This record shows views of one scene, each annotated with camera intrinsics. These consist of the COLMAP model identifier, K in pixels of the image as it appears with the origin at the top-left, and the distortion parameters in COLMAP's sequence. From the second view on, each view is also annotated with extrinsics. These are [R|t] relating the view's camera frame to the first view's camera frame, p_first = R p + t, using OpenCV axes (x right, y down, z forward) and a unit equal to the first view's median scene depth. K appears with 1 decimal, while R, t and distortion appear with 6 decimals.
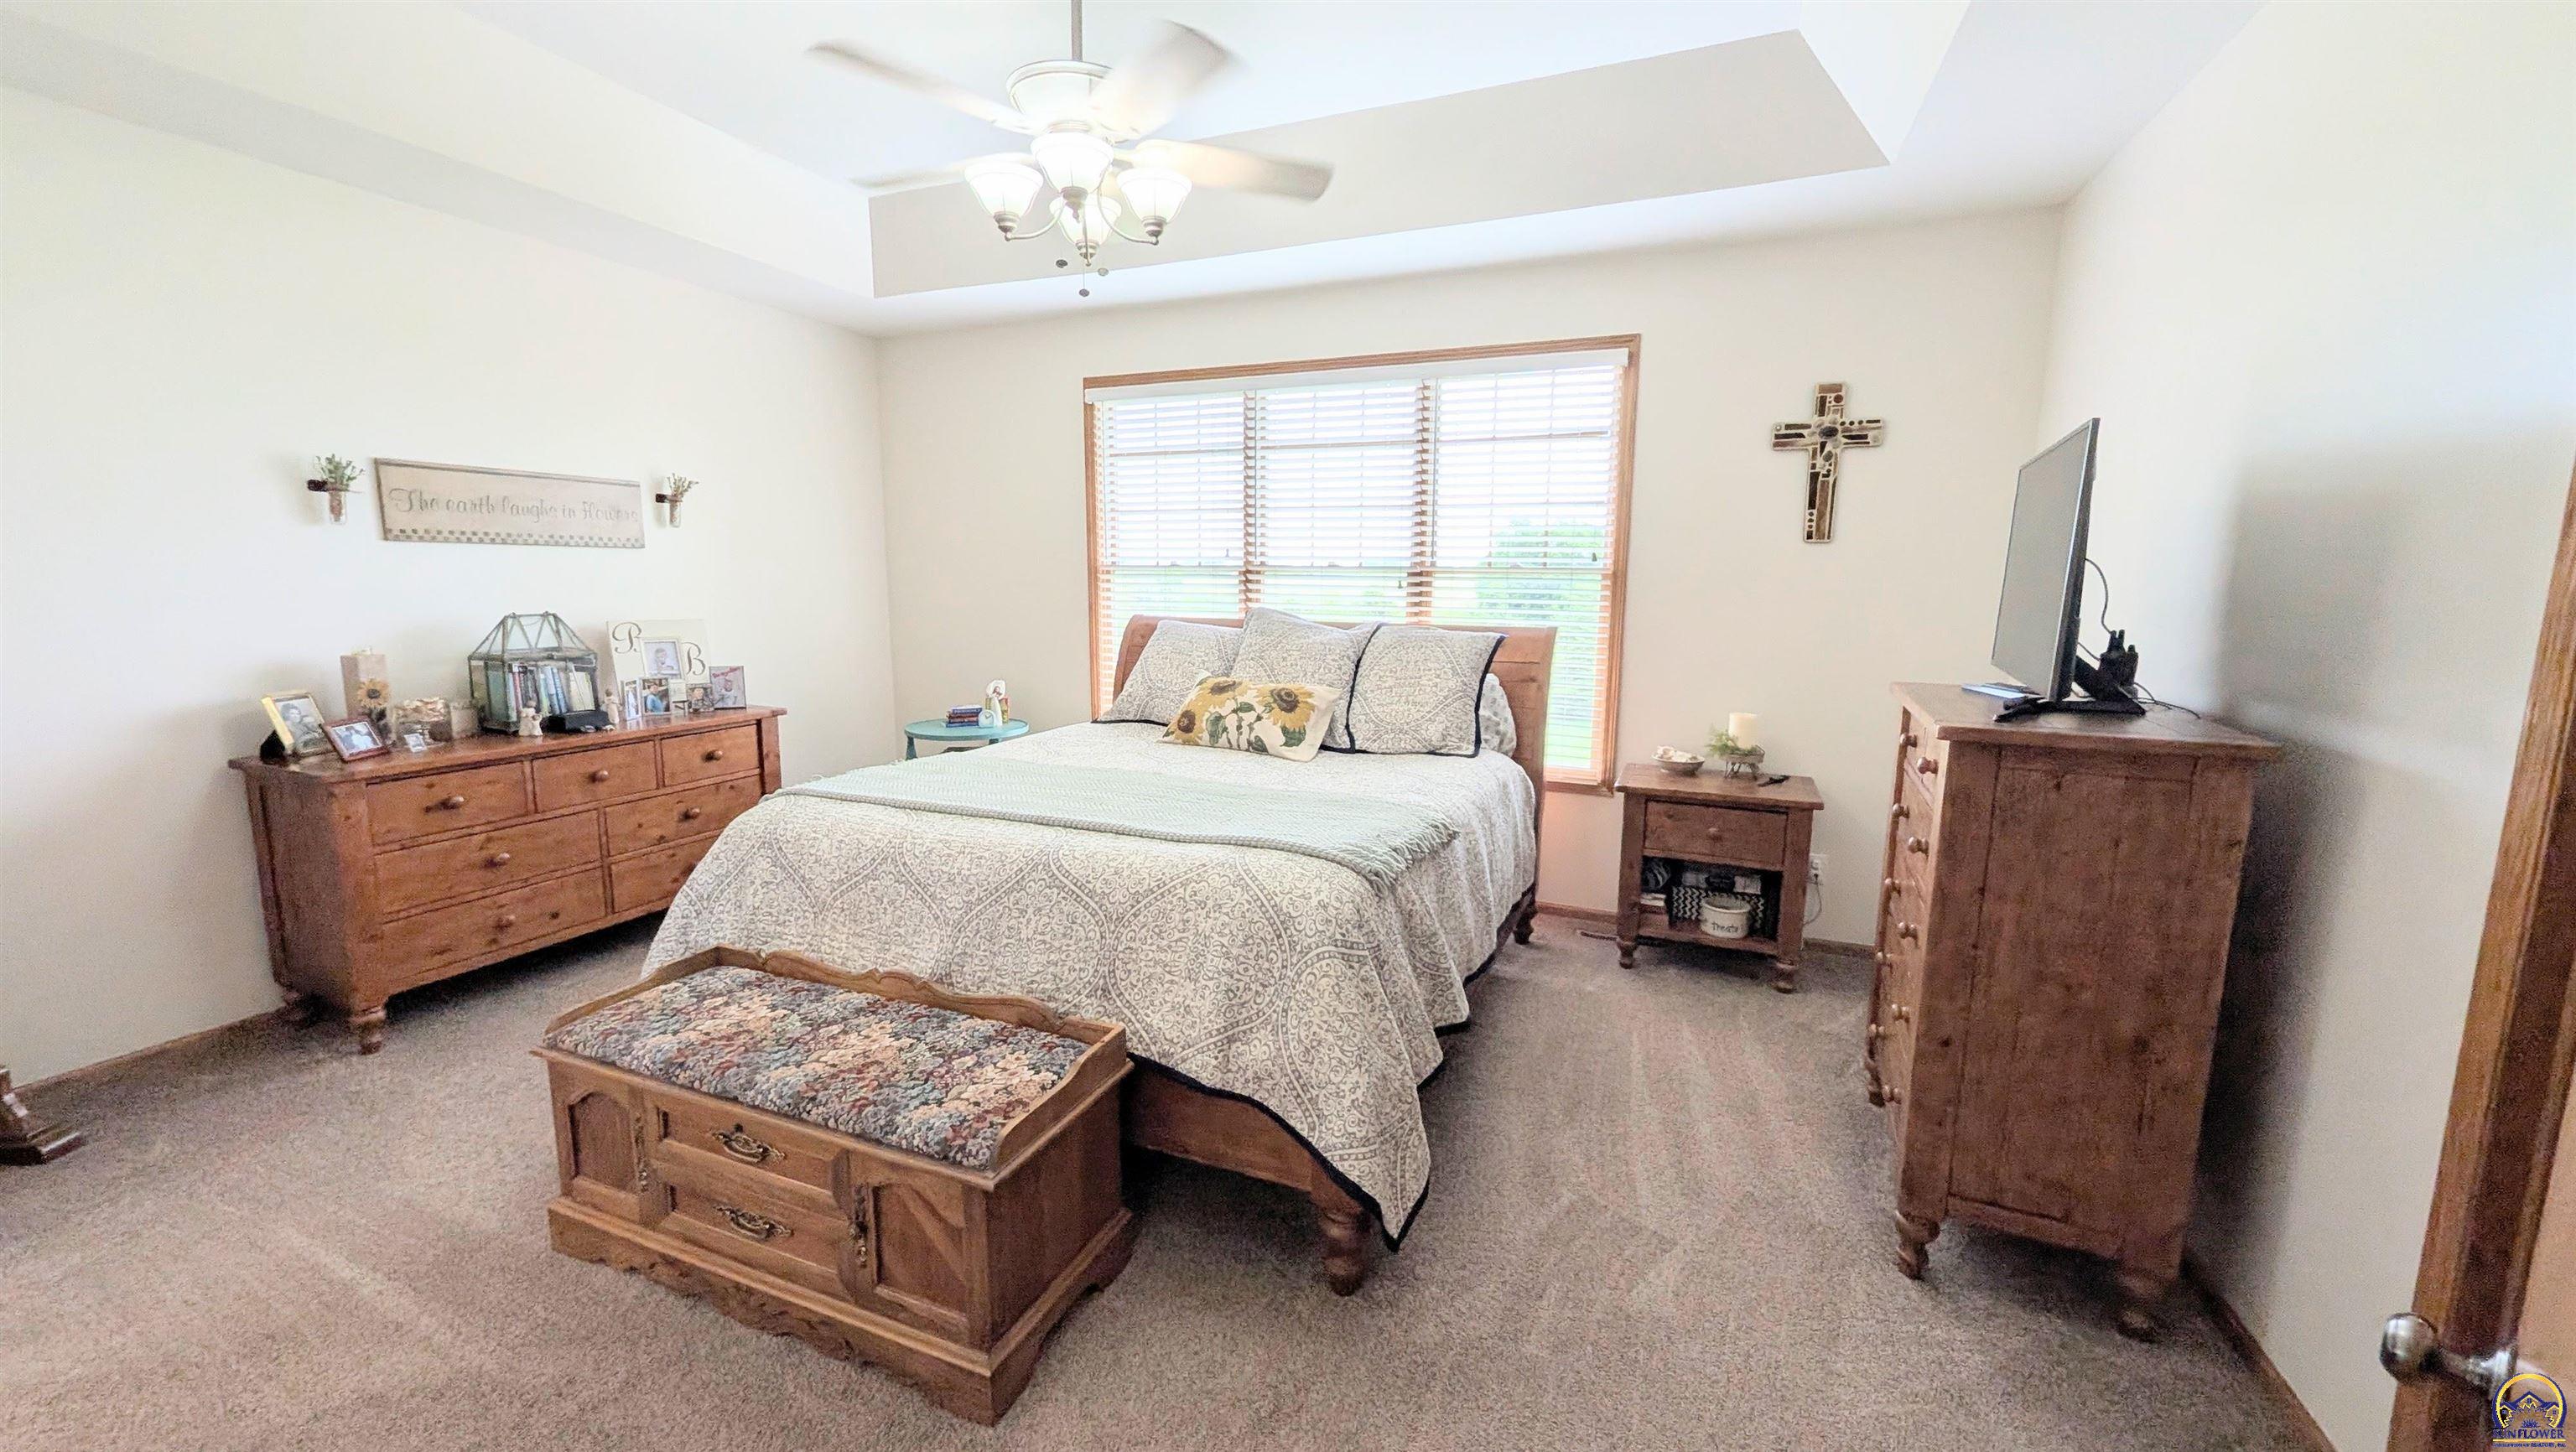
lens RADIAL K [[983.1, 0, 1283.1], [0, 983.1, 720.5], [0, 0, 1]] dist [0.003558, 0.000764]
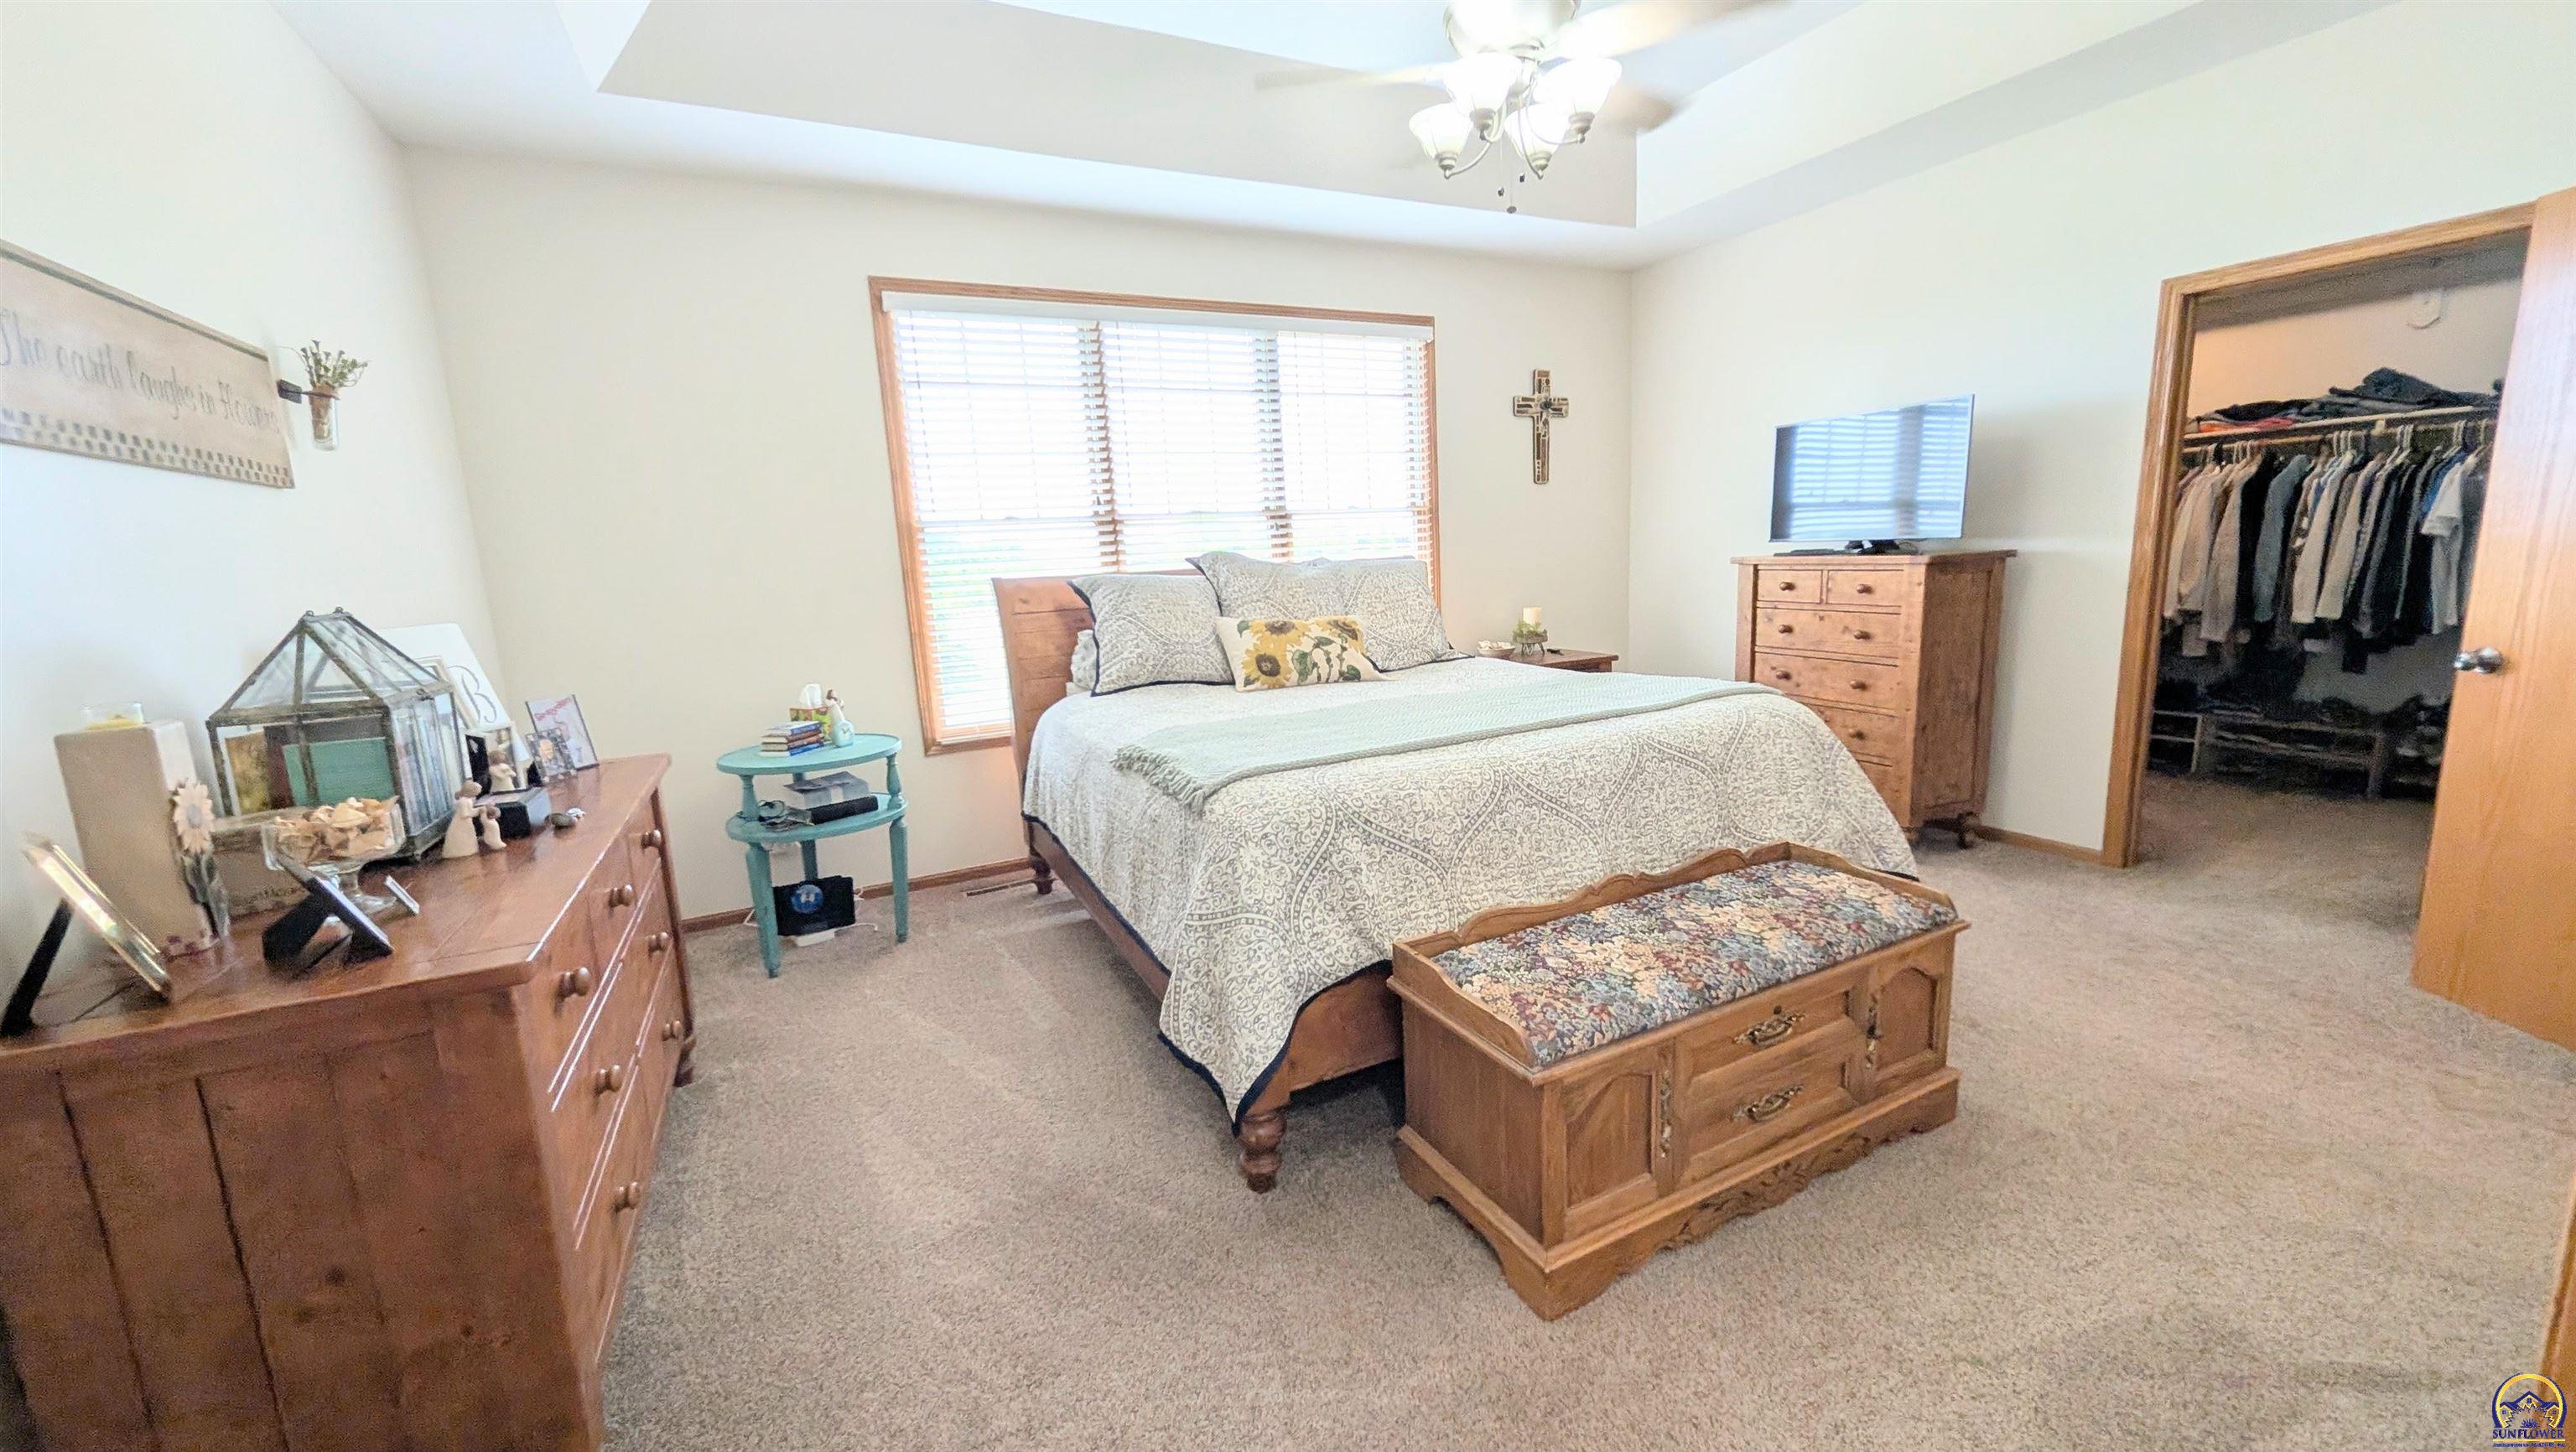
lens RADIAL K [[983.1, 0, 1282.8], [0, 983.1, 720.8], [0, 0, 1]] dist [0.003558, 0.000764]
pose [[0.652095, -0.170998, 0.738602, -0.830680], [0.165106, 0.982879, 0.081784, -0.022340], [-0.739941, 0.068617, 0.669163, 0.359764]]
